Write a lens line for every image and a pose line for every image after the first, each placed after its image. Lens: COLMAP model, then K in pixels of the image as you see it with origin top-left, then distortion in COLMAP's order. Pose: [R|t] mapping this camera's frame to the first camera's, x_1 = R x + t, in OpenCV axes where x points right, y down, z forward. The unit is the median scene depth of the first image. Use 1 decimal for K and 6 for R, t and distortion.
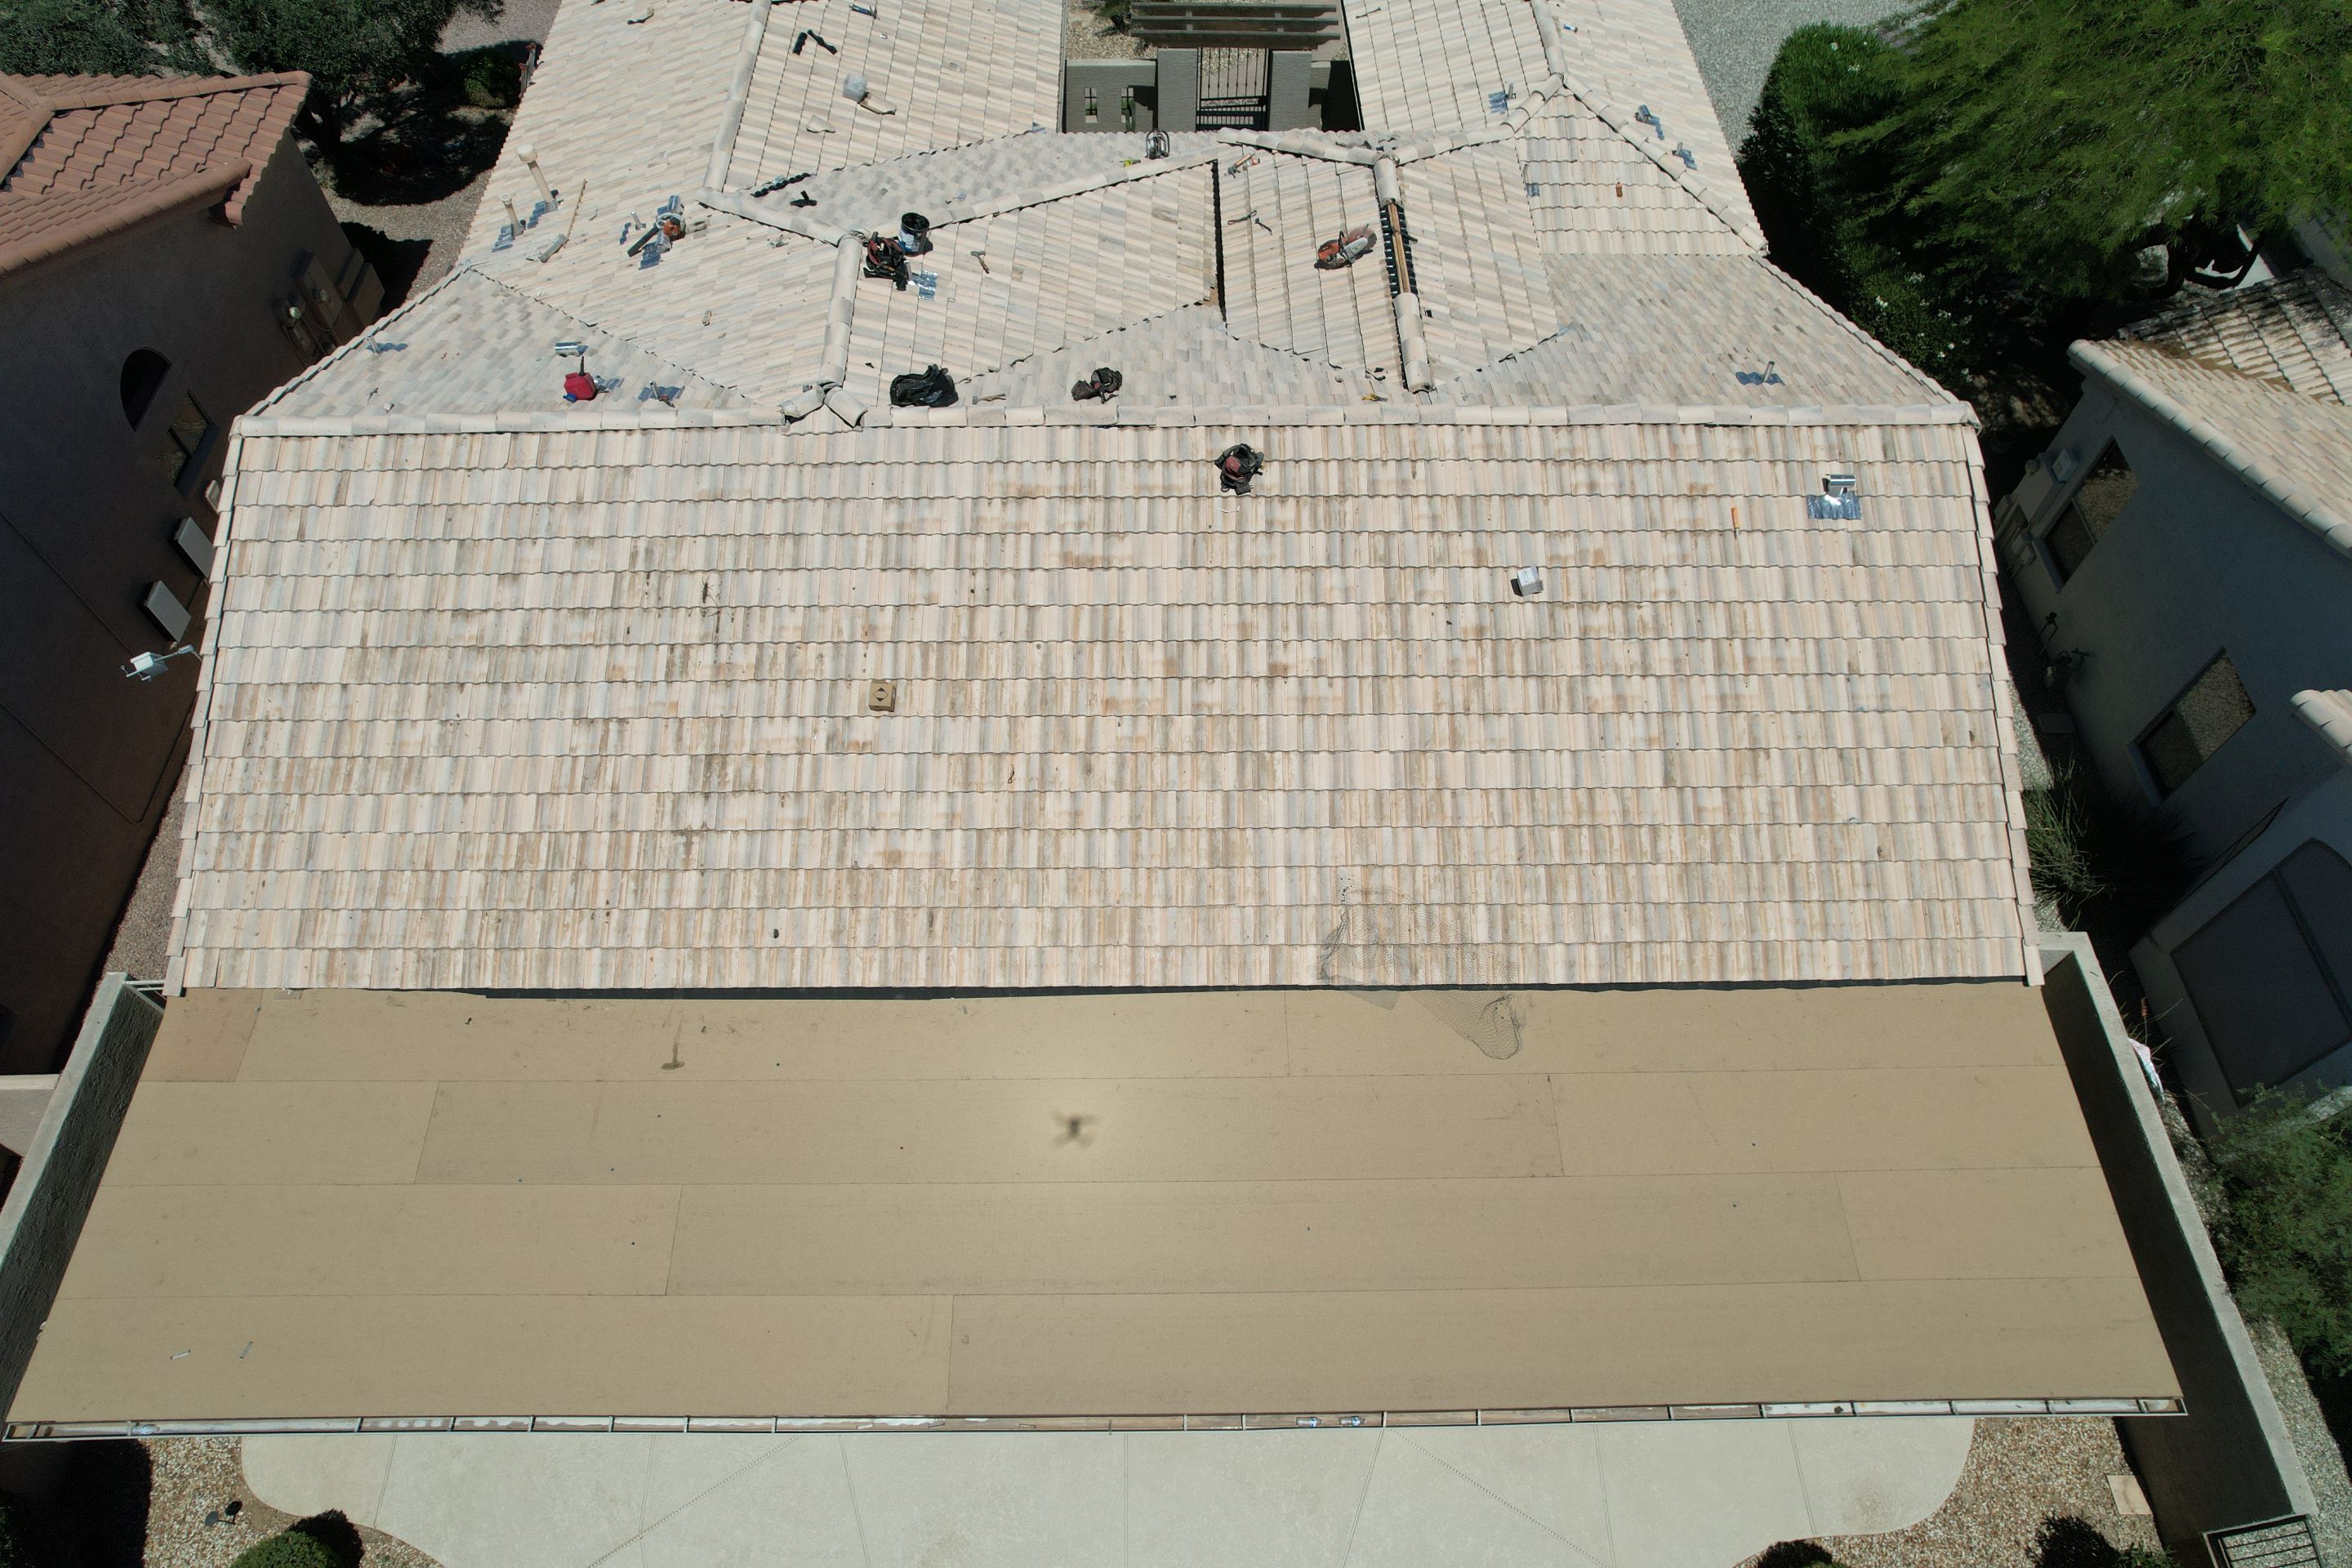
lens RADIAL K [[1504.9, 0, 1178.1], [0, 1504.9, 799.4], [0, 0, 1]] dist [-0.080923, 0.071085]
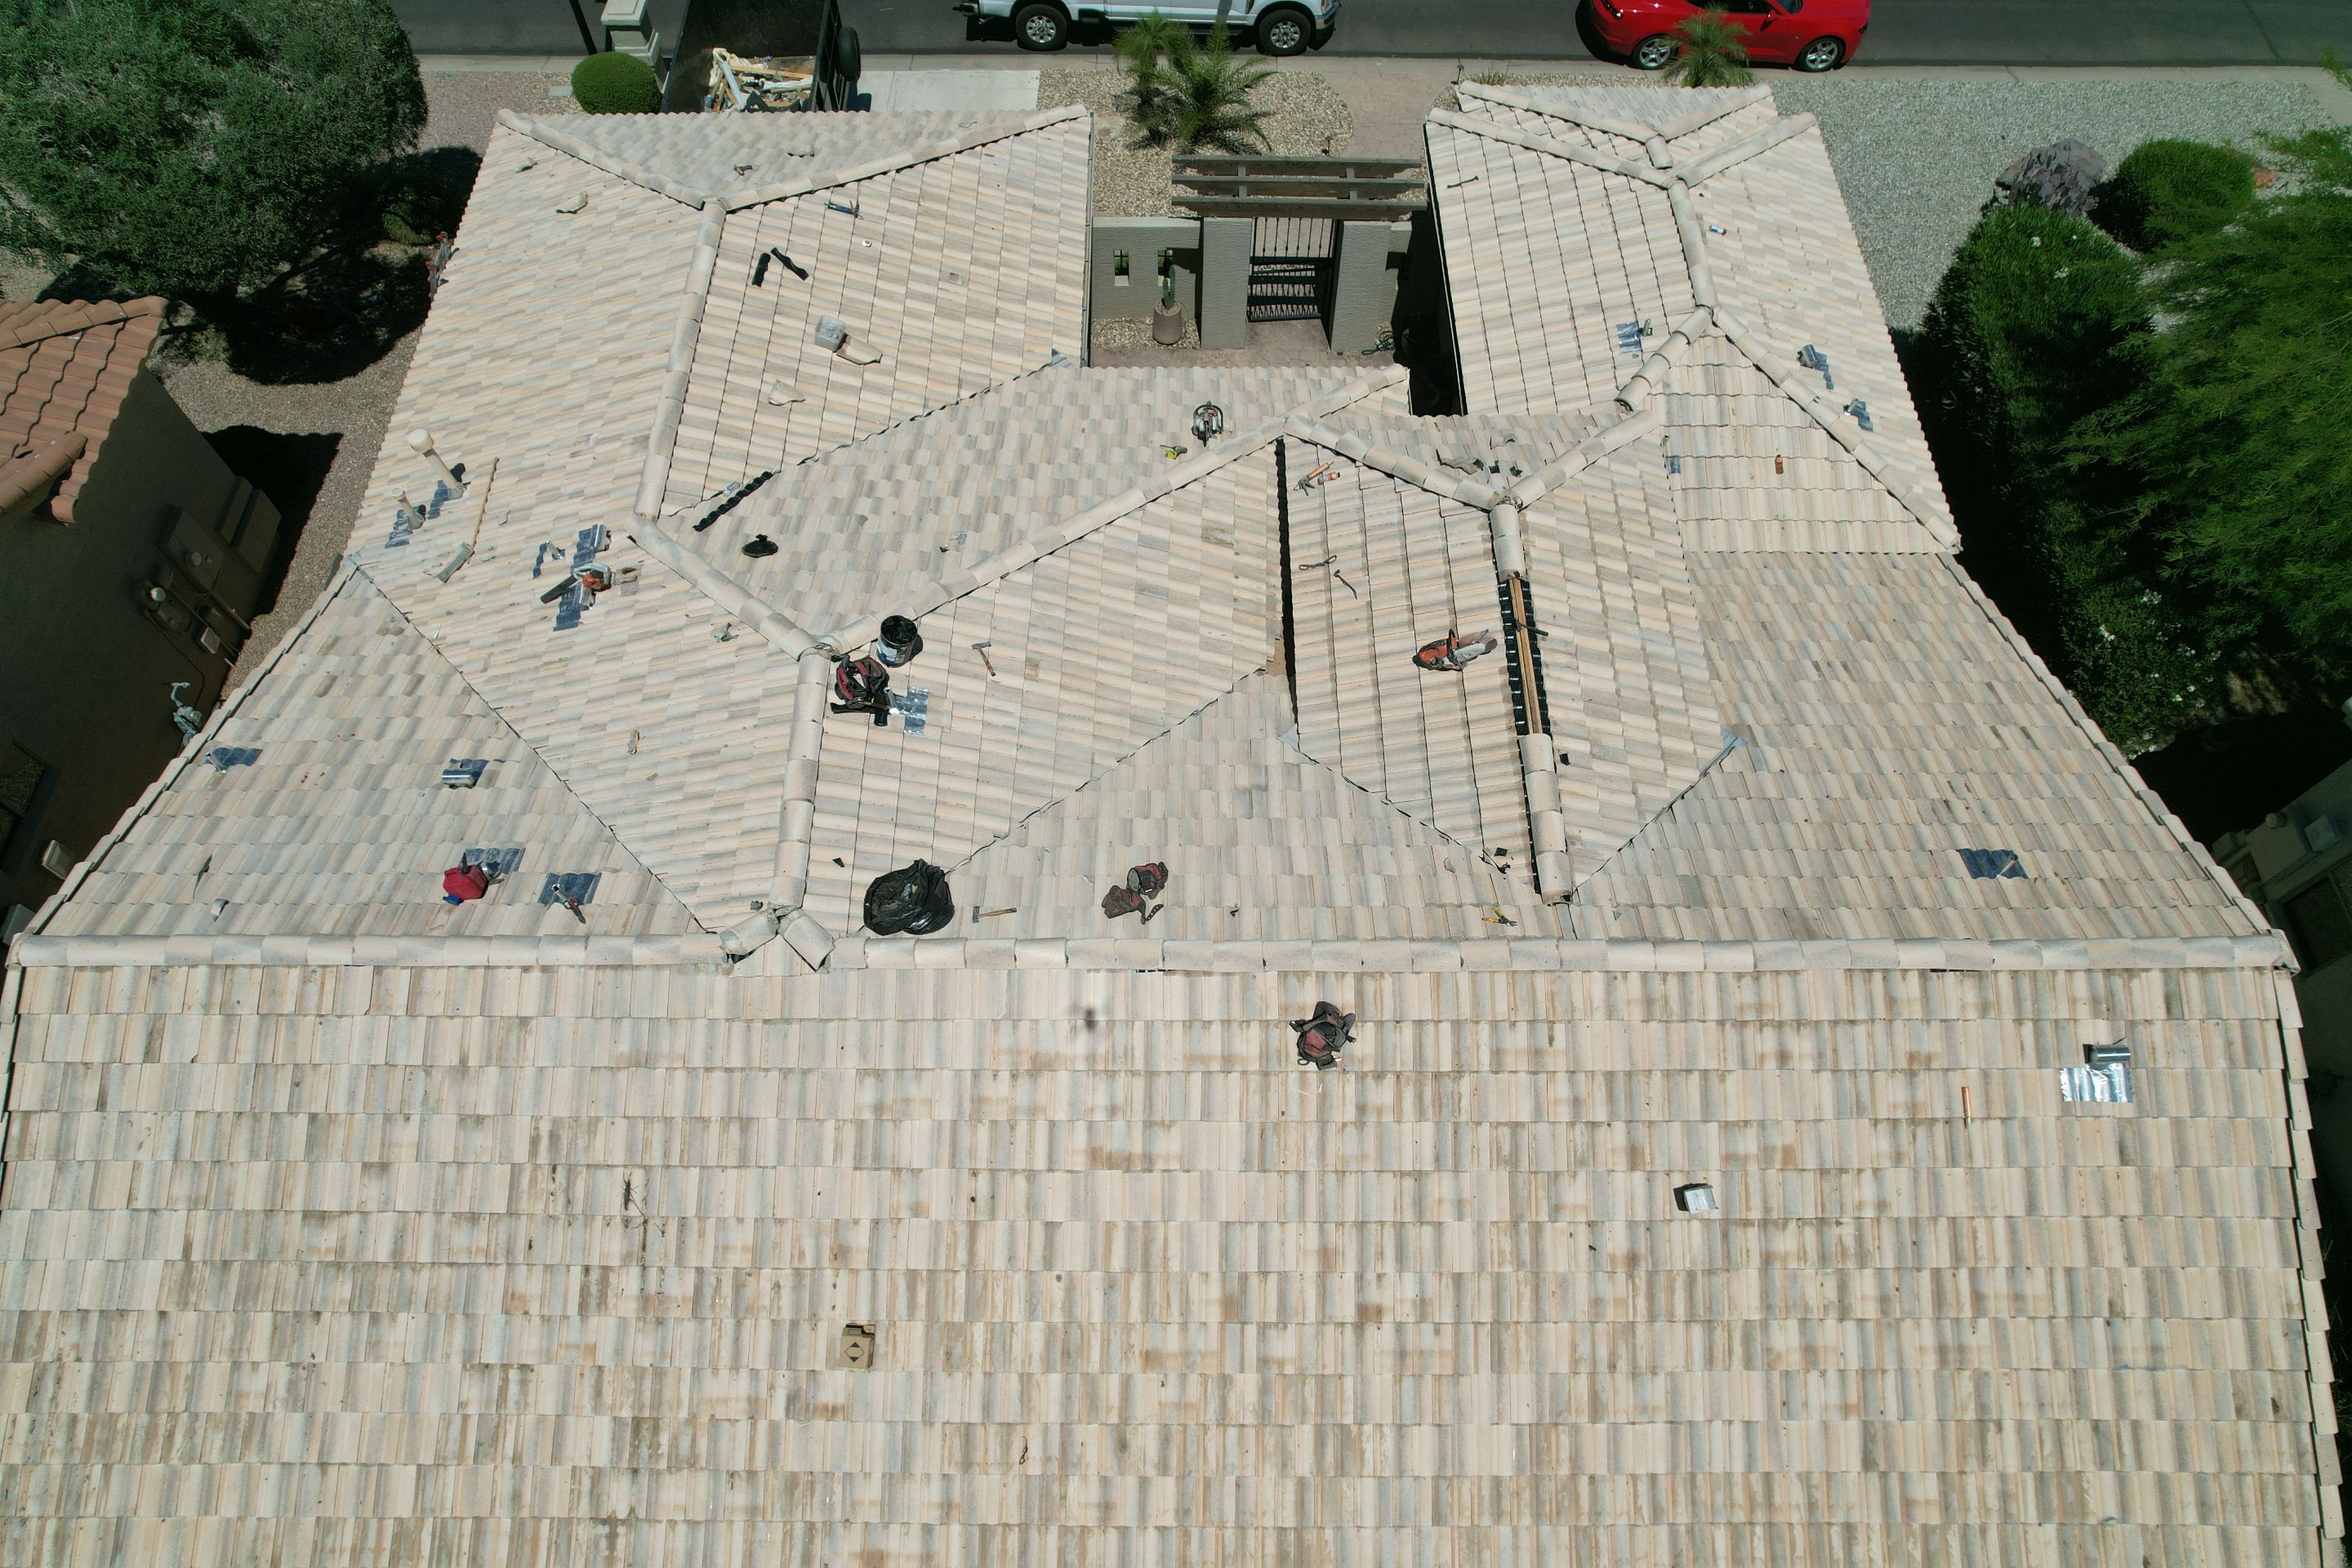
lens RADIAL K [[1504.9, 0, 1178.1], [0, 1504.9, 799.4], [0, 0, 1]] dist [-0.080923, 0.071085]
pose [[0.999886, 0.010438, -0.010931, -0.025423], [-0.009642, 0.997460, 0.070567, -0.394186], [0.011640, -0.070453, 0.997447, 0.247690]]
